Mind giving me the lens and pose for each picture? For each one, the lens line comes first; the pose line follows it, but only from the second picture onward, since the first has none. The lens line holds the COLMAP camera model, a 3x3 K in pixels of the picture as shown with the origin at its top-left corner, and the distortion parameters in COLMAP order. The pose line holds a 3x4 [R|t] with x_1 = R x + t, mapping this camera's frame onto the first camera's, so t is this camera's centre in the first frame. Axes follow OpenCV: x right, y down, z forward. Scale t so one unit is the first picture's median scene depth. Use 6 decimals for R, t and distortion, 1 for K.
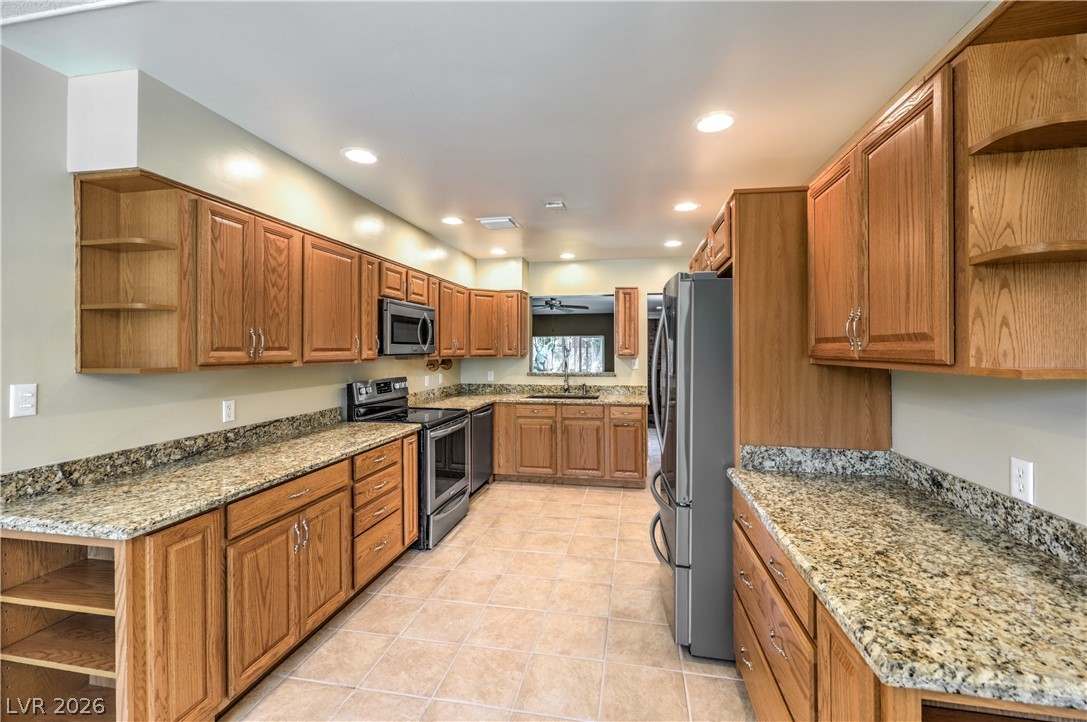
lens RADIAL K [[449.3, 0, 550.8], [0, 449.3, 349.2], [0, 0, 1]] dist [0.002468, -0.000462]
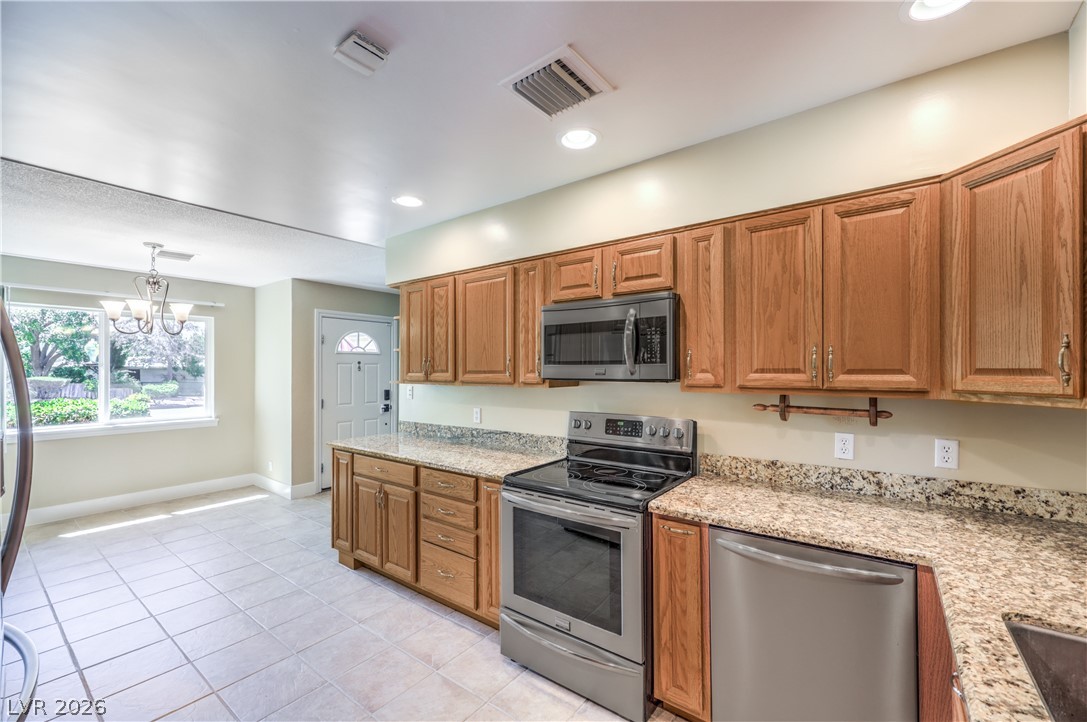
lens RADIAL K [[449.3, 0, 546.3], [0, 449.3, 365.8], [0, 0, 1]] dist [0.002468, -0.000462]
pose [[-0.436425, -0.006077, -0.899720, 0.453272], [0.002019, 0.999968, -0.007733, -0.005493], [0.899738, -0.005192, -0.436399, 1.830622]]
